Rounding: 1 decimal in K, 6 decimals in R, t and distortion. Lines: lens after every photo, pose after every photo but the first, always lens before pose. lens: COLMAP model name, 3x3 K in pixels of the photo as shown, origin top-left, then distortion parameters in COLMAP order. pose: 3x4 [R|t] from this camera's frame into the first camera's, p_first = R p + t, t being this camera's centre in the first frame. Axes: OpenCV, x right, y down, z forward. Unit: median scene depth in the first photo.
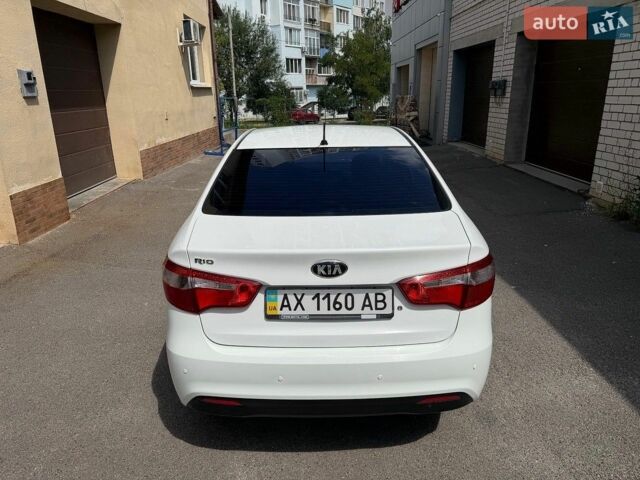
lens RADIAL K [[449.2, 0, 324.8], [0, 449.2, 240.5], [0, 0, 1]] dist [0.054267, -0.083148]
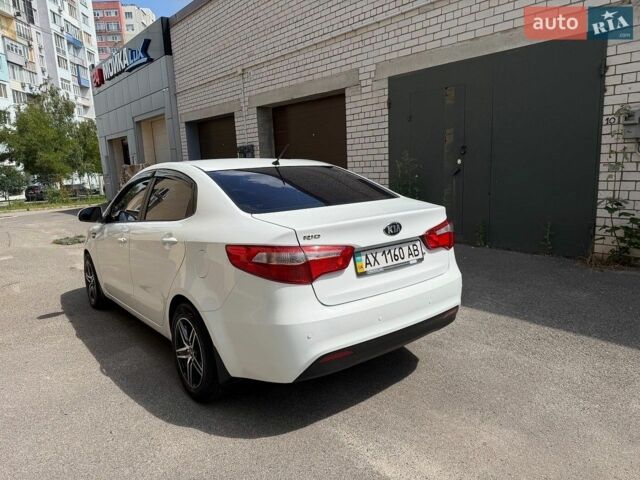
lens RADIAL K [[449.2, 0, 324.8], [0, 449.2, 240.5], [0, 0, 1]] dist [0.054267, -0.083148]
pose [[0.784569, -0.123048, 0.607710, -0.955778], [0.220164, 0.971528, -0.087524, 0.165065], [-0.579637, 0.202465, 0.789322, 0.036765]]
